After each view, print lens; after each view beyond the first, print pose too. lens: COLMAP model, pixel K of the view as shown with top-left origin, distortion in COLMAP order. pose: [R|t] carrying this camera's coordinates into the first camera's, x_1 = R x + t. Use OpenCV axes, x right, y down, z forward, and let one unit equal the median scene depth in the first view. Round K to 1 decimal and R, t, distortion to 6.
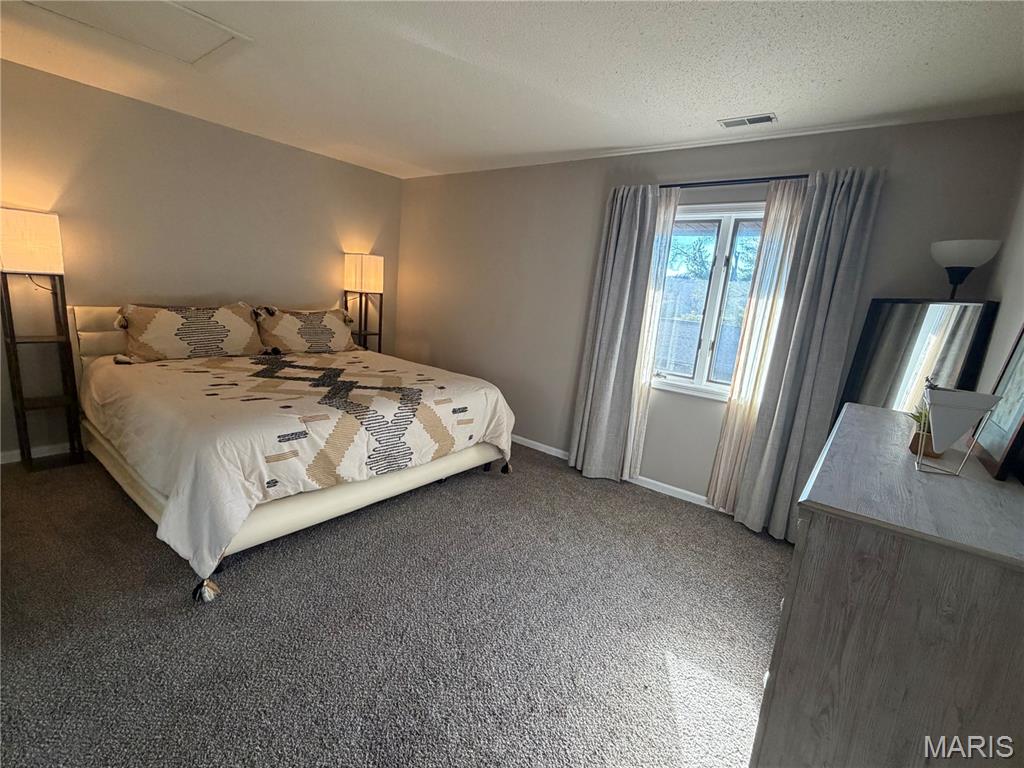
lens RADIAL K [[465.0, 0, 511.3], [0, 465.0, 385.4], [0, 0, 1]] dist [0.001959, 0.000563]
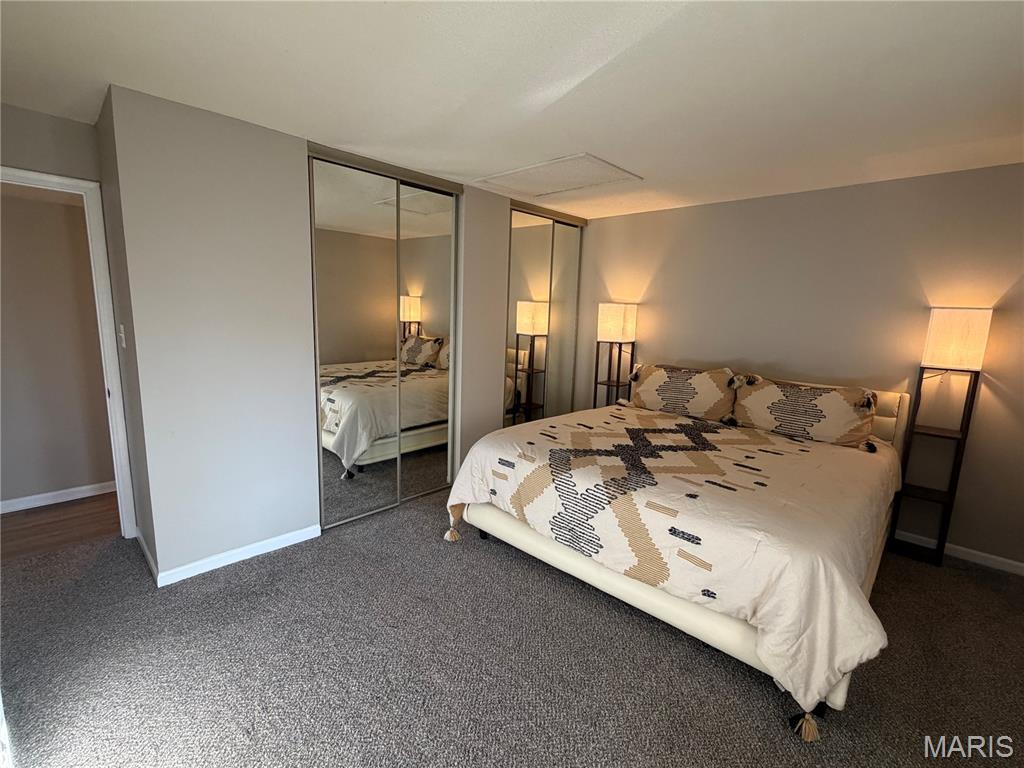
lens RADIAL K [[465.0, 0, 511.1], [0, 465.0, 386.4], [0, 0, 1]] dist [0.001959, 0.000563]
pose [[-0.085608, 0.078095, -0.993264, 0.584932], [-0.237588, 0.966563, 0.096473, -0.165968], [0.967586, 0.244246, -0.064191, 0.817384]]
